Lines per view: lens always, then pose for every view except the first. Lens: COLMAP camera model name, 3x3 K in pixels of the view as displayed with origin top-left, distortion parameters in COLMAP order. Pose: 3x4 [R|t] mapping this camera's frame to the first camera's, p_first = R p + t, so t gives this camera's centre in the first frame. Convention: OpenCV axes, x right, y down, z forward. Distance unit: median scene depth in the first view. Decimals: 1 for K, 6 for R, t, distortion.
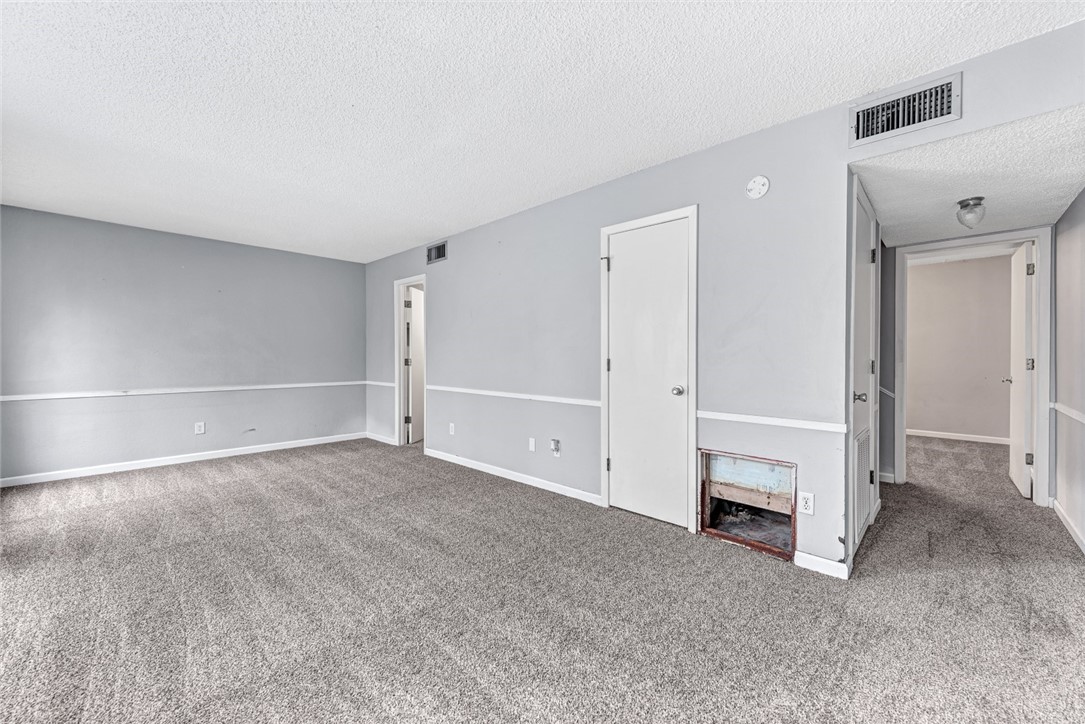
lens RADIAL K [[430.2, 0, 538.7], [0, 430.2, 348.9], [0, 0, 1]] dist [0.010869, -0.003347]
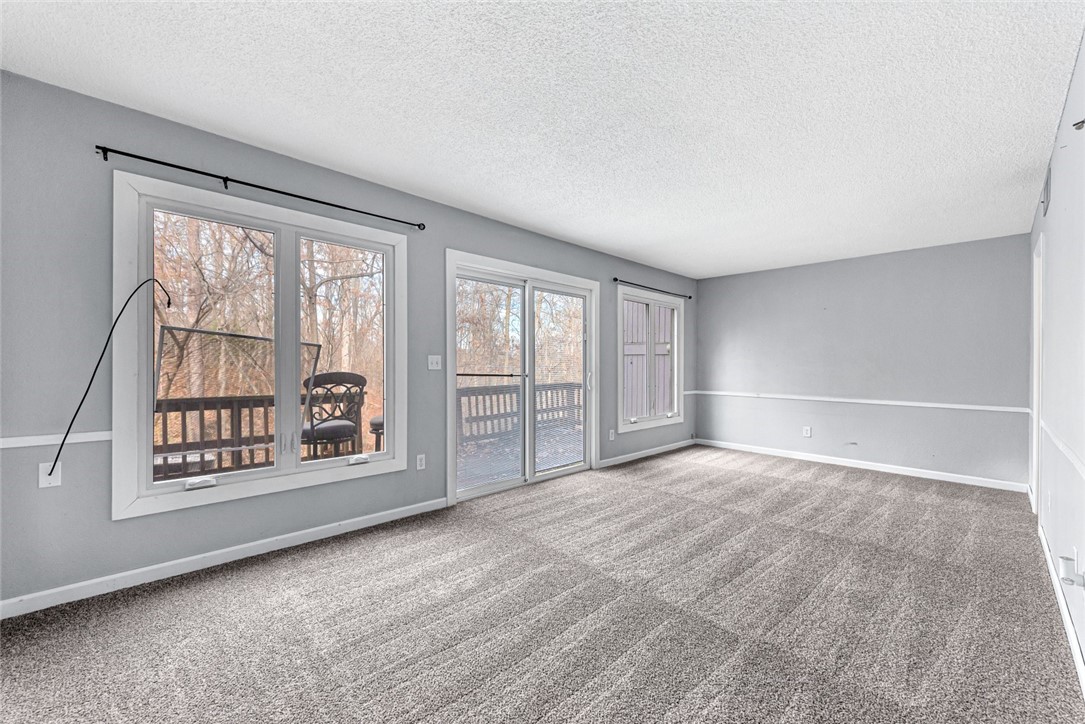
lens RADIAL K [[430.2, 0, 543.8], [0, 430.2, 368.0], [0, 0, 1]] dist [0.010869, -0.003347]
pose [[-0.045411, 0.005355, -0.998954, 0.520656], [0.006435, 0.999966, 0.005068, 0.007024], [0.998948, -0.006198, -0.045444, 0.491472]]
